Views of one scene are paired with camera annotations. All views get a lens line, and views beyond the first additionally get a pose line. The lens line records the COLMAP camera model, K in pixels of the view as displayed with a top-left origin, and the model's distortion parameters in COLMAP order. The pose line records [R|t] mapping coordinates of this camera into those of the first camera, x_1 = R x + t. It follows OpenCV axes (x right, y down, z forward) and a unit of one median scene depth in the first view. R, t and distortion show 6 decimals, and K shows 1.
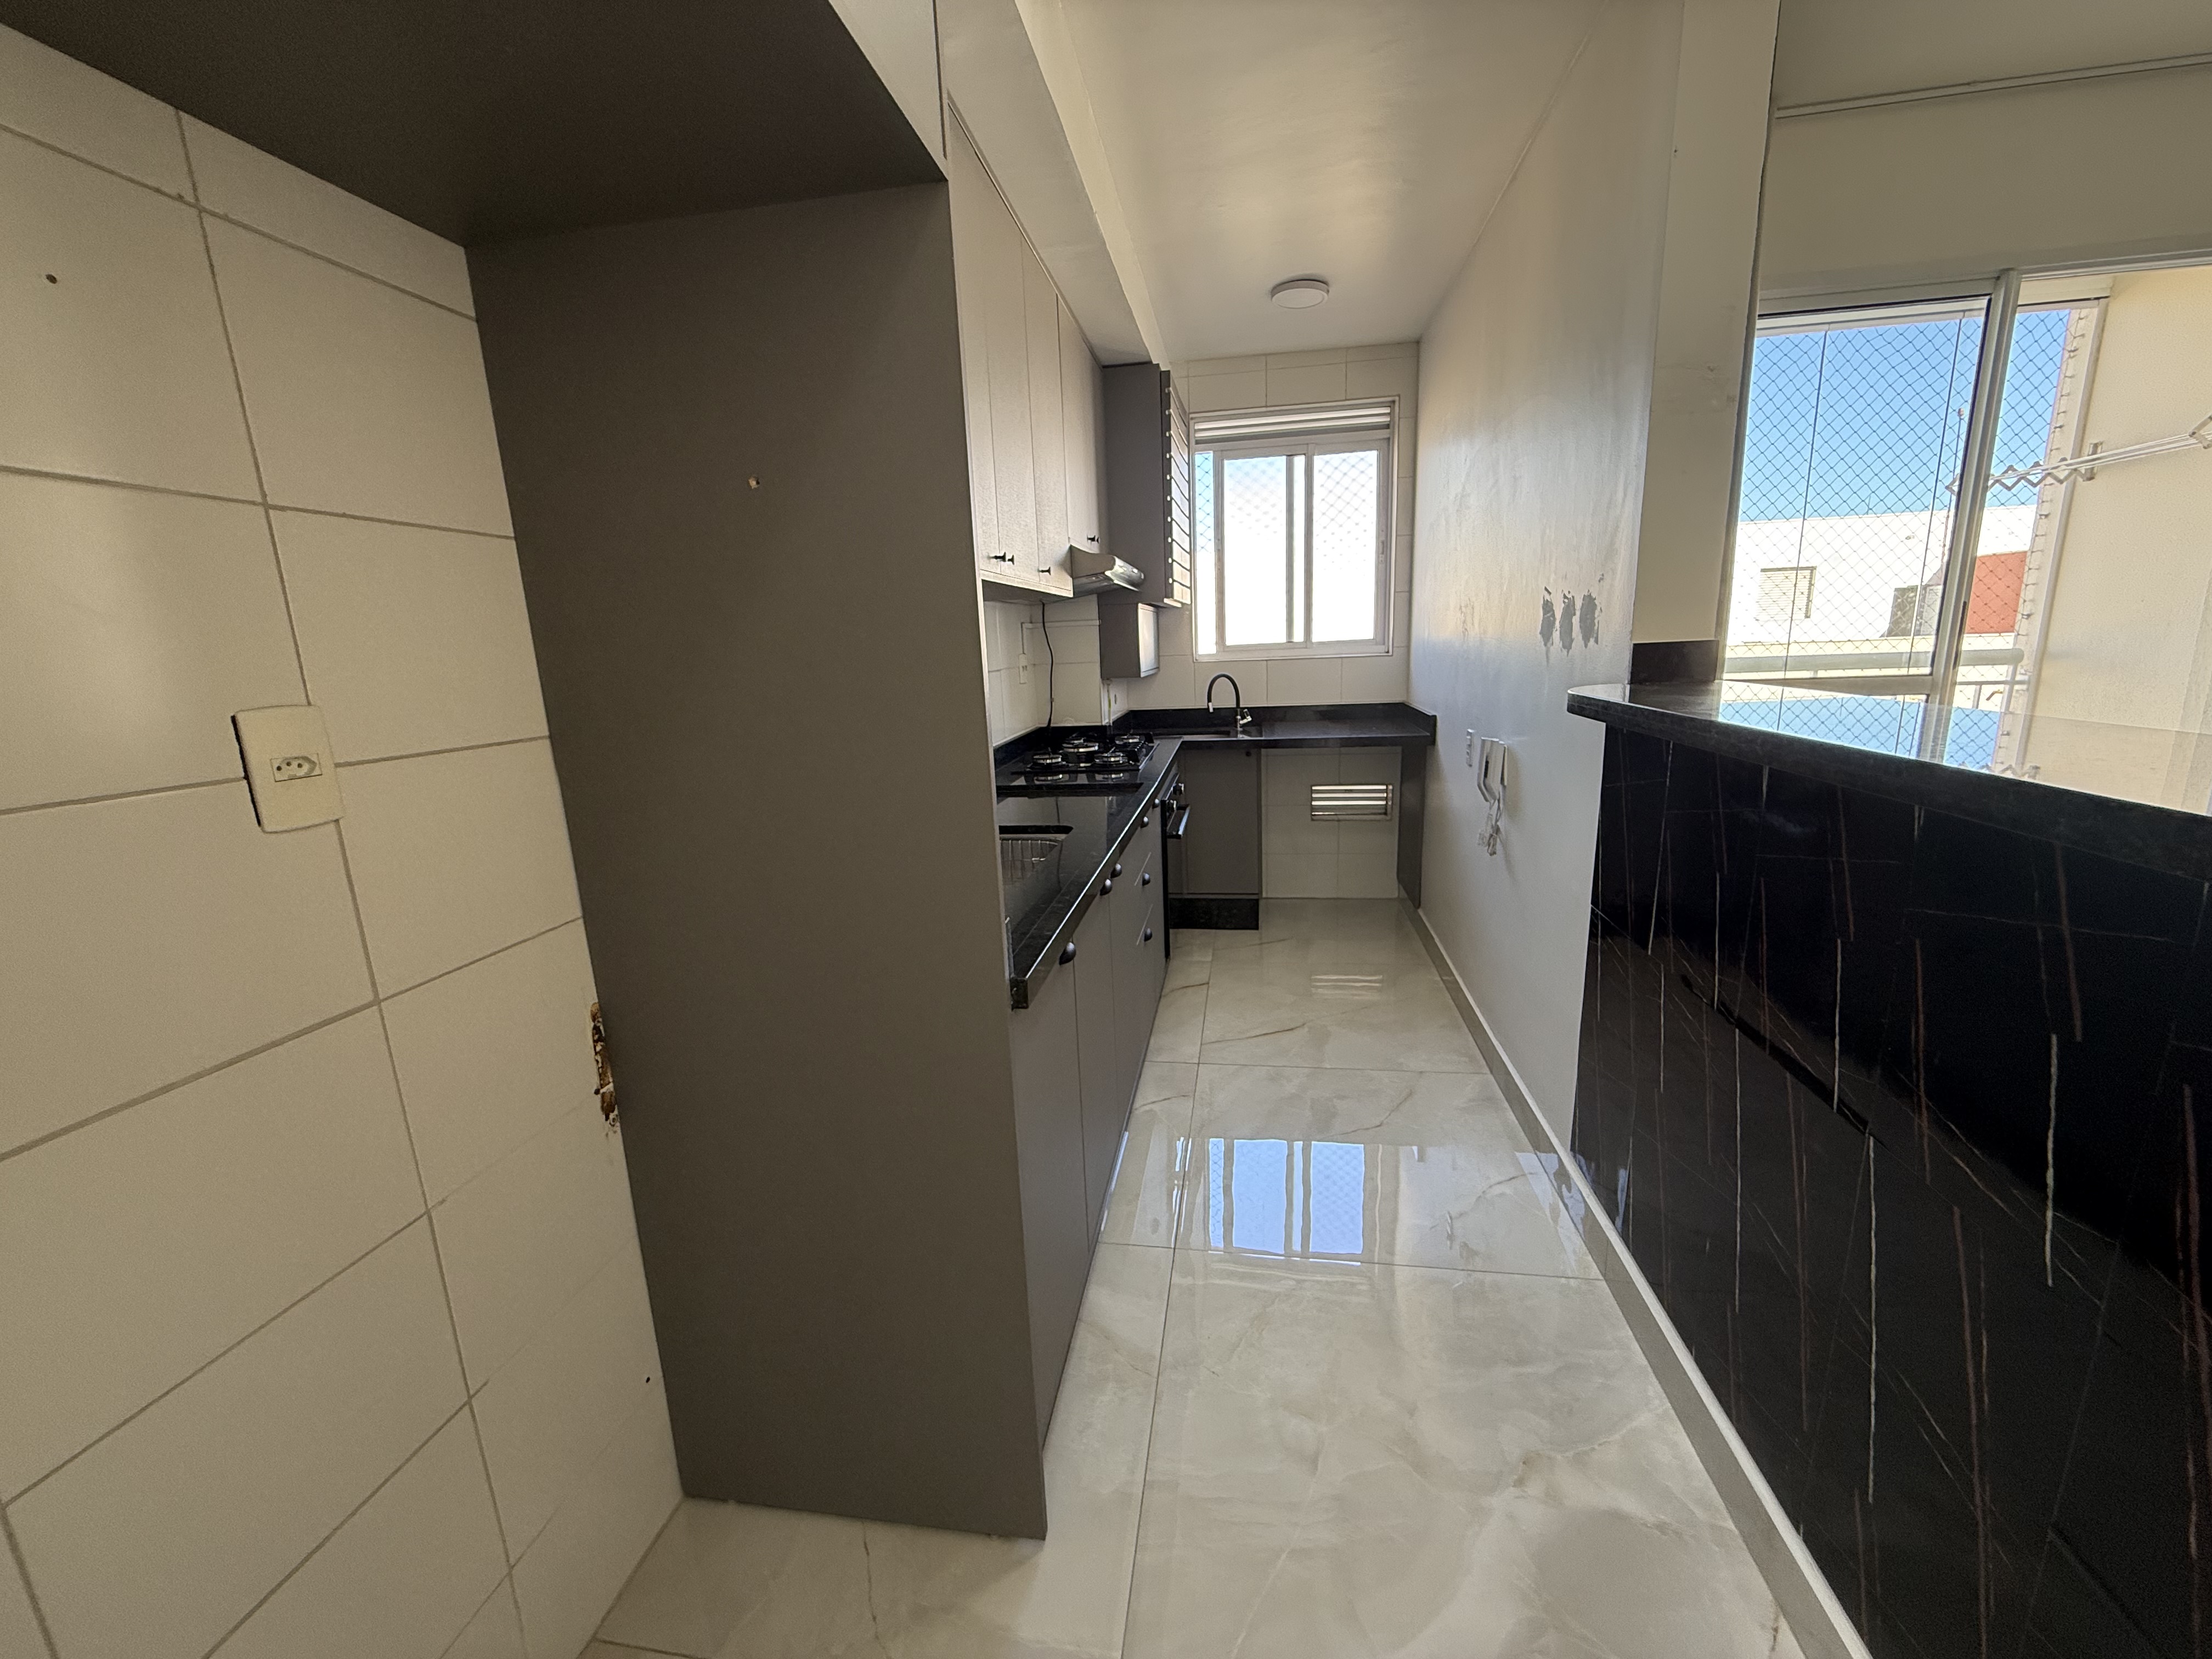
lens RADIAL K [[886.9, 0, 1106.0], [0, 886.9, 829.5], [0, 0, 1]] dist [0.001957, 0.000357]
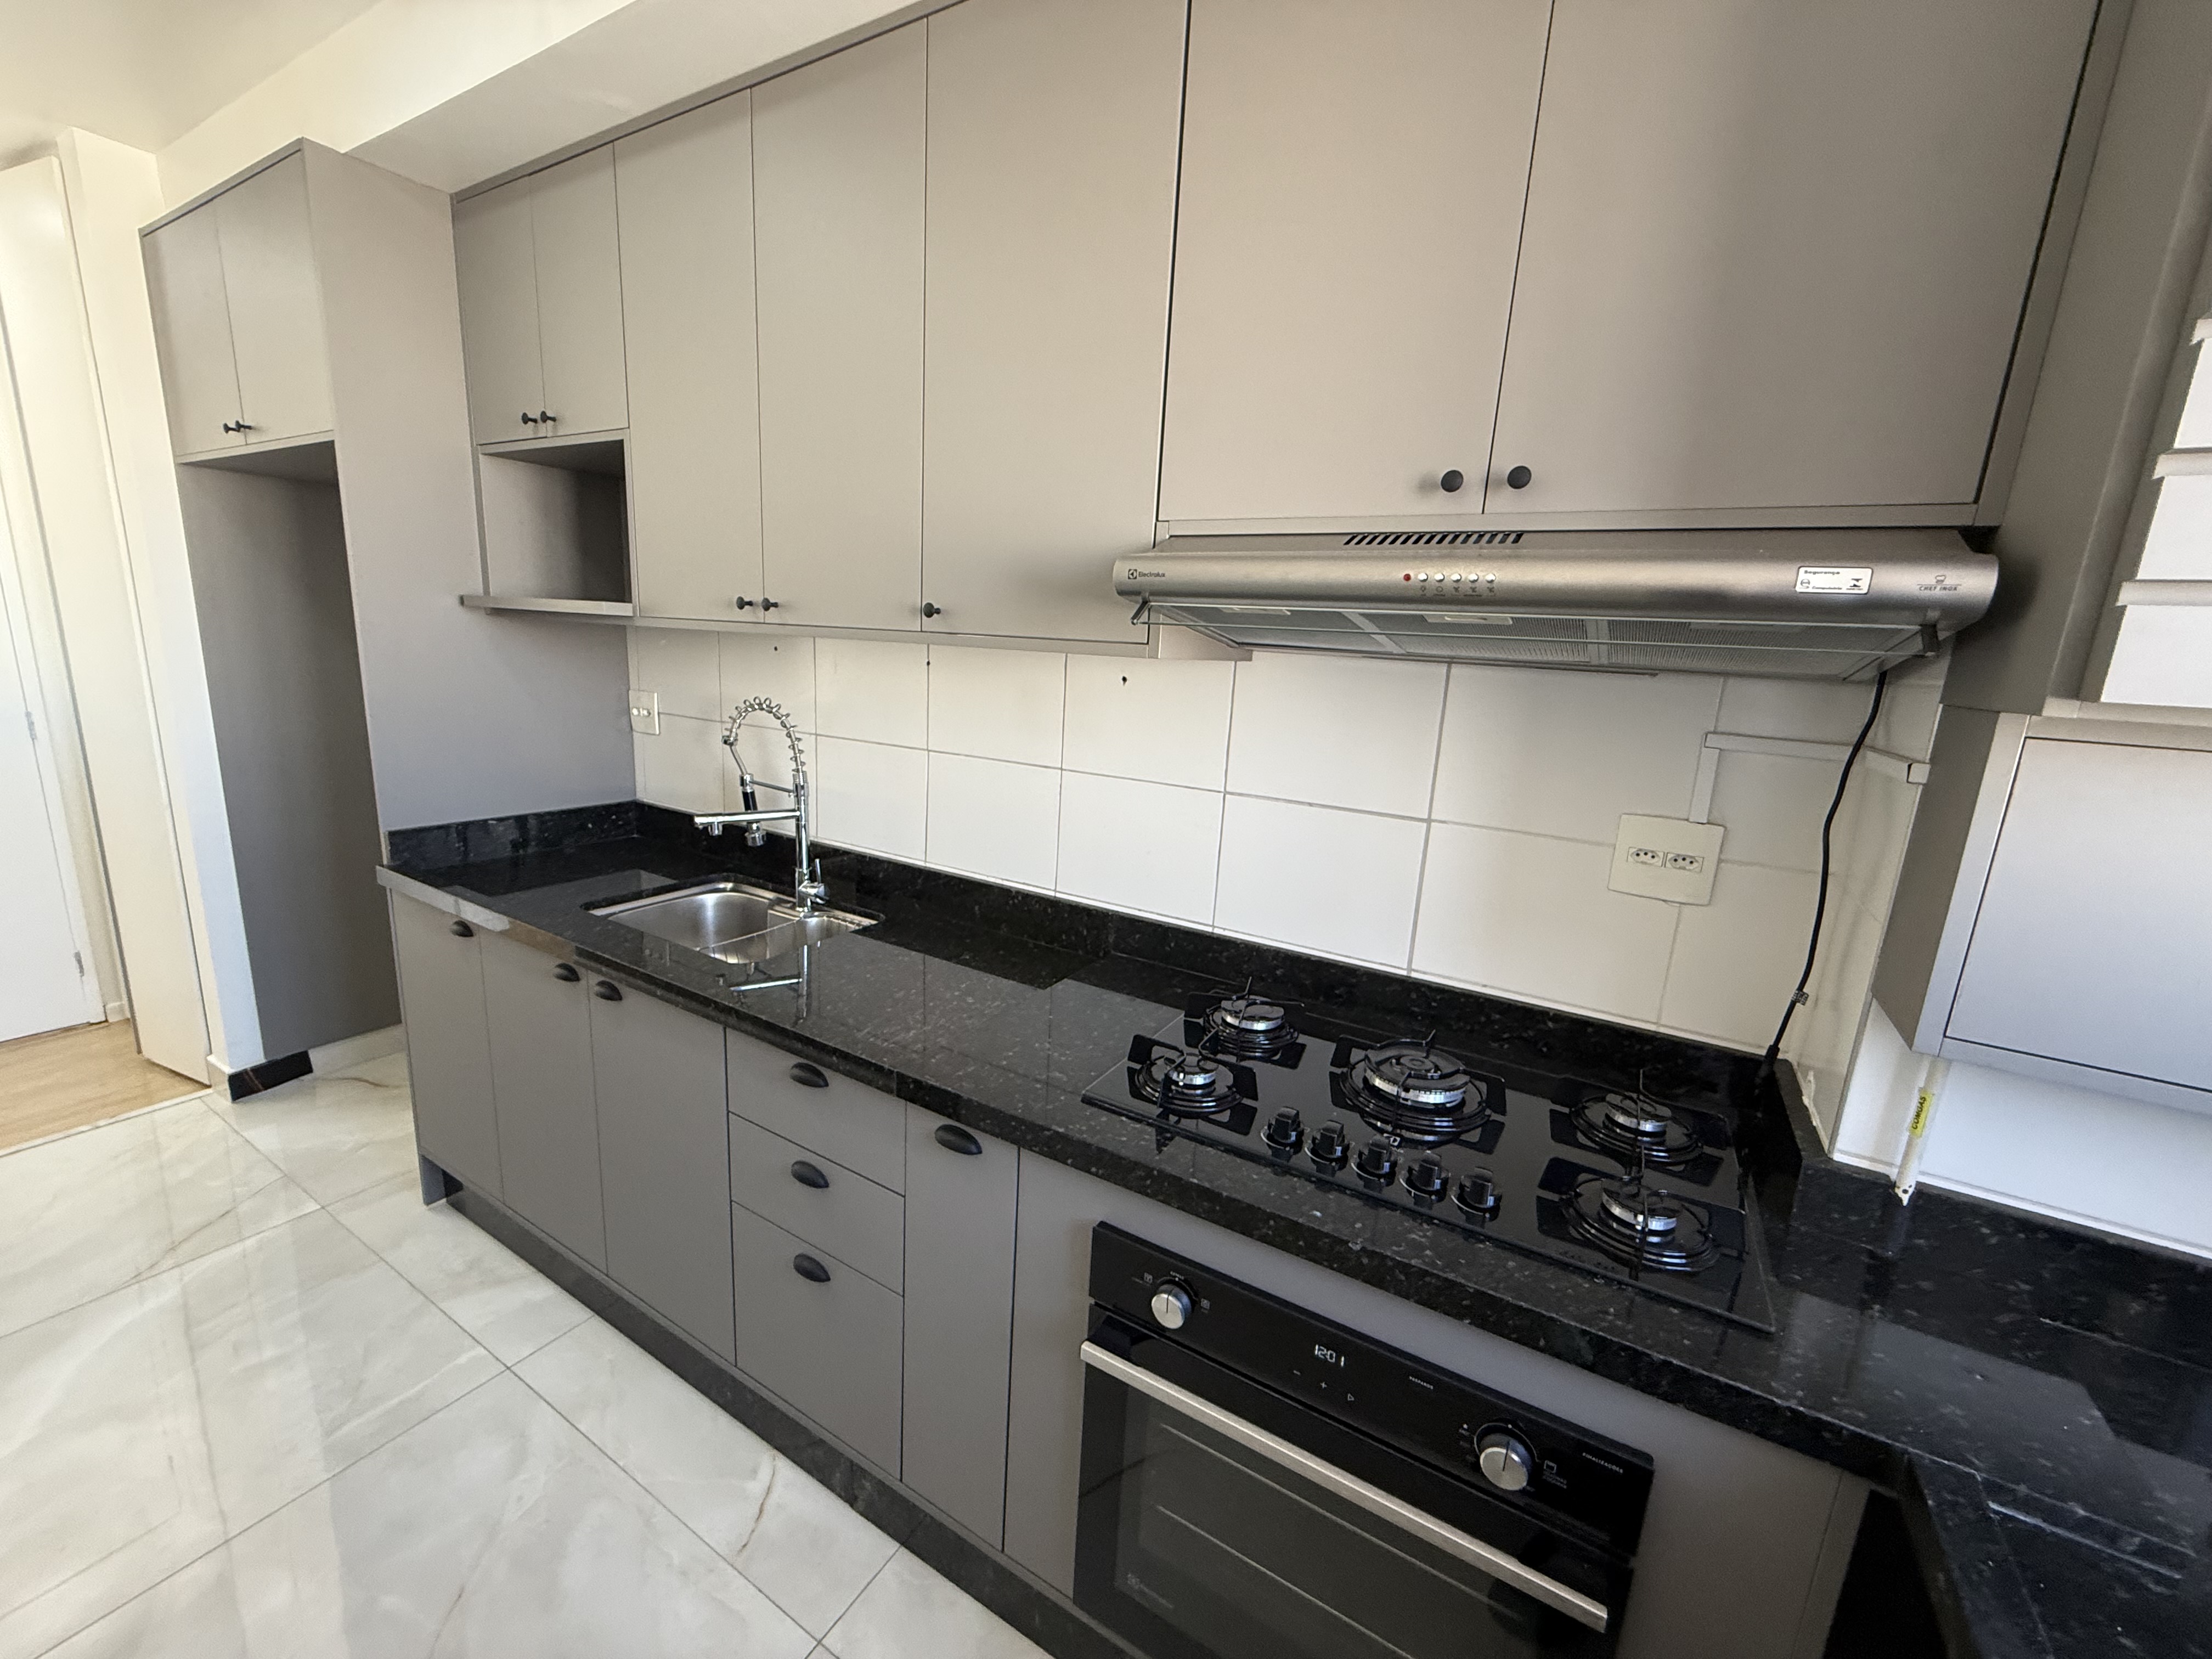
lens RADIAL K [[886.9, 0, 1106.0], [0, 886.9, 829.5], [0, 0, 1]] dist [0.001957, 0.000357]
pose [[-0.369513, 0.209940, -0.905199, 0.257134], [-0.235297, 0.921256, 0.309715, -0.210396], [0.898941, 0.327434, -0.291018, 0.759020]]
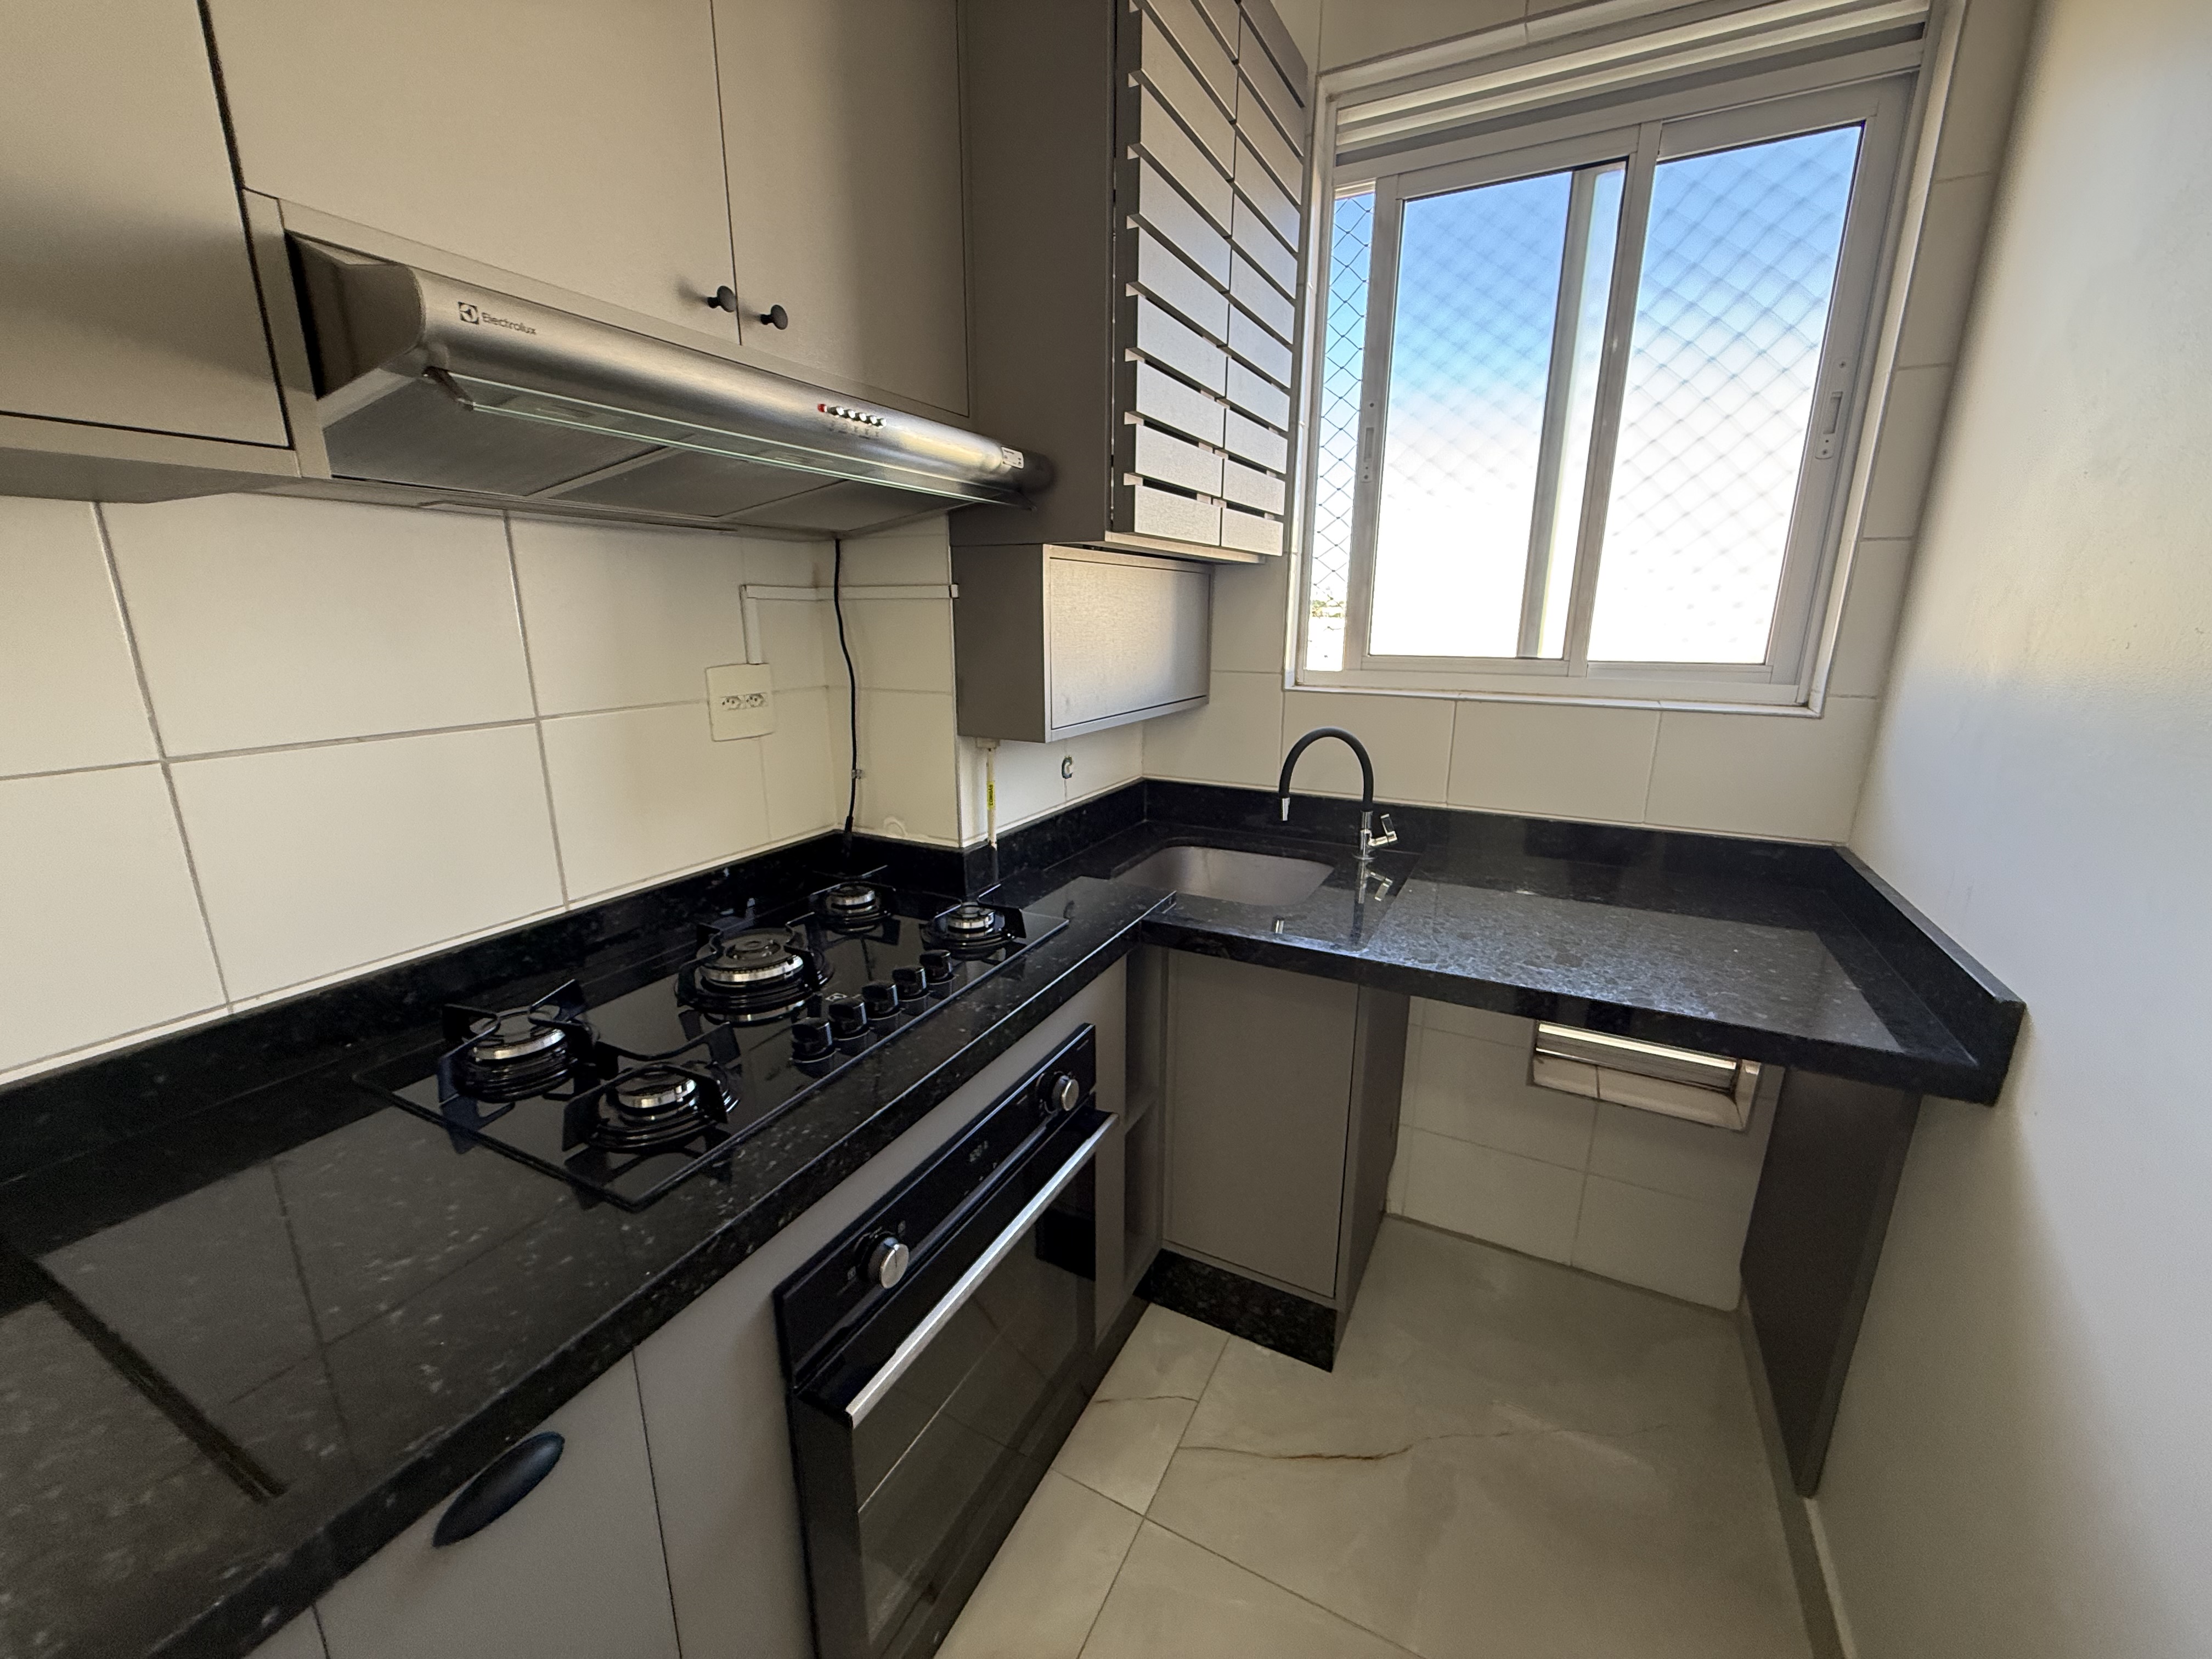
lens RADIAL K [[886.9, 0, 1106.0], [0, 886.9, 829.5], [0, 0, 1]] dist [0.001957, 0.000357]
pose [[0.949687, 0.118650, -0.289857, 0.155534], [-0.106060, 0.992618, 0.058822, -0.139345], [0.294697, -0.025120, 0.955261, 0.561916]]
